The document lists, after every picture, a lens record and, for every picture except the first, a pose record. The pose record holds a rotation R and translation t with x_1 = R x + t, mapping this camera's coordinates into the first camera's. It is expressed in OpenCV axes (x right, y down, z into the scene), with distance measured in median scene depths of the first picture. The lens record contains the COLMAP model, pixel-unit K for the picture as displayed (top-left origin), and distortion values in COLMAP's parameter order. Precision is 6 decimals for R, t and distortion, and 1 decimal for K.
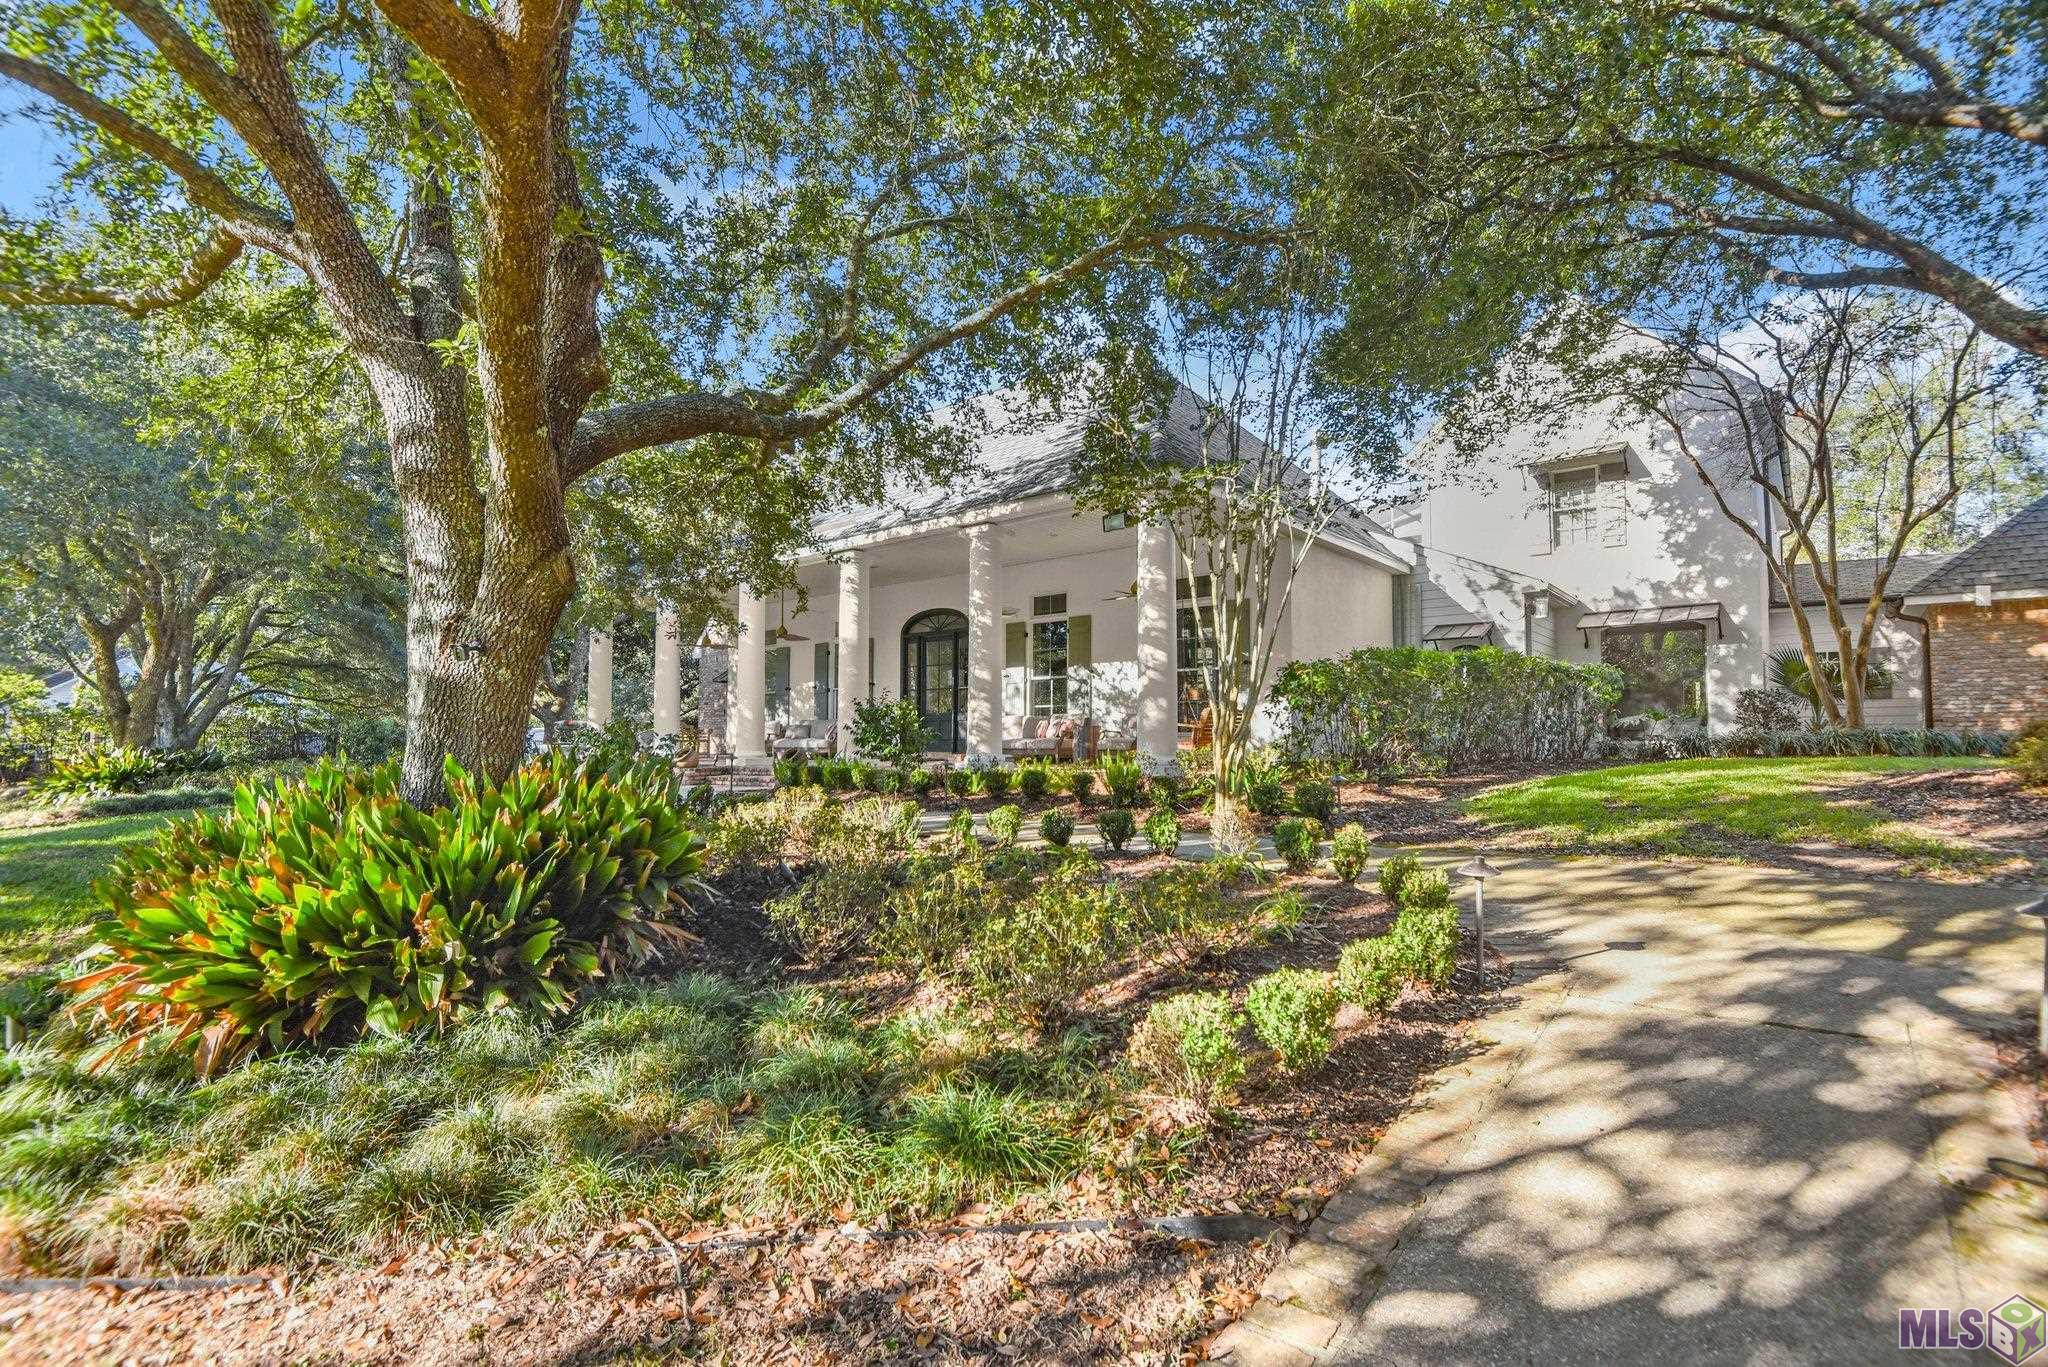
lens RADIAL K [[958.7, 0, 1026.4], [0, 958.7, 705.9], [0, 0, 1]] dist [-0.002294, -0.000115]
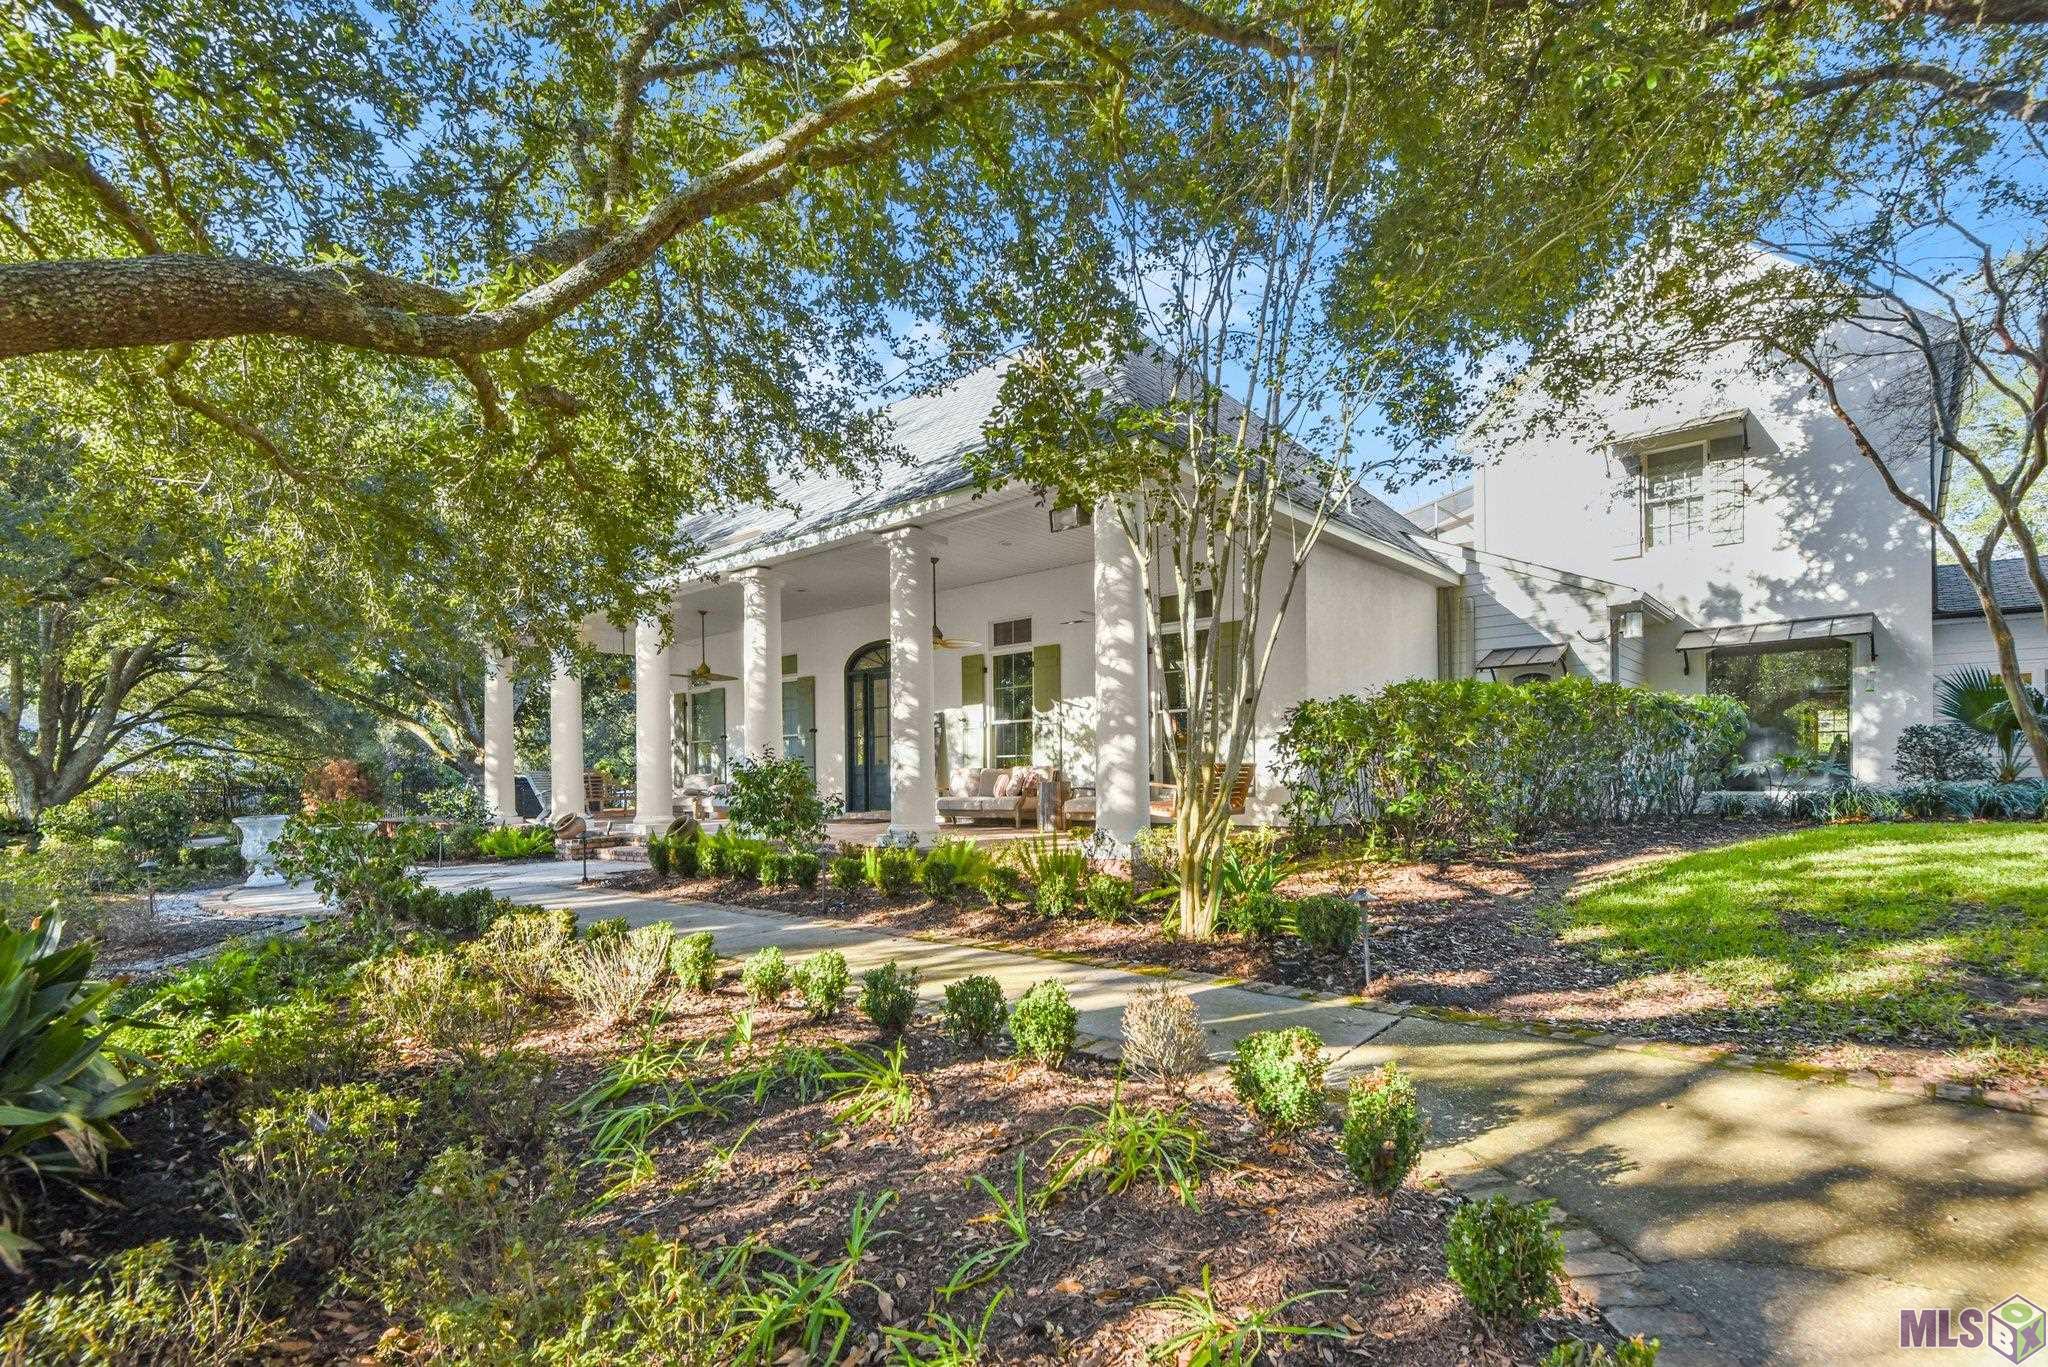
lens RADIAL K [[989.7, 0, 997.4], [0, 989.7, 798.9], [0, 0, 1]] dist [0.009791, 0.000532]
pose [[0.998960, -0.010265, -0.044424, 0.056231], [0.012763, 0.998331, 0.056324, -0.012848], [0.043772, -0.056833, 0.997424, 0.168673]]
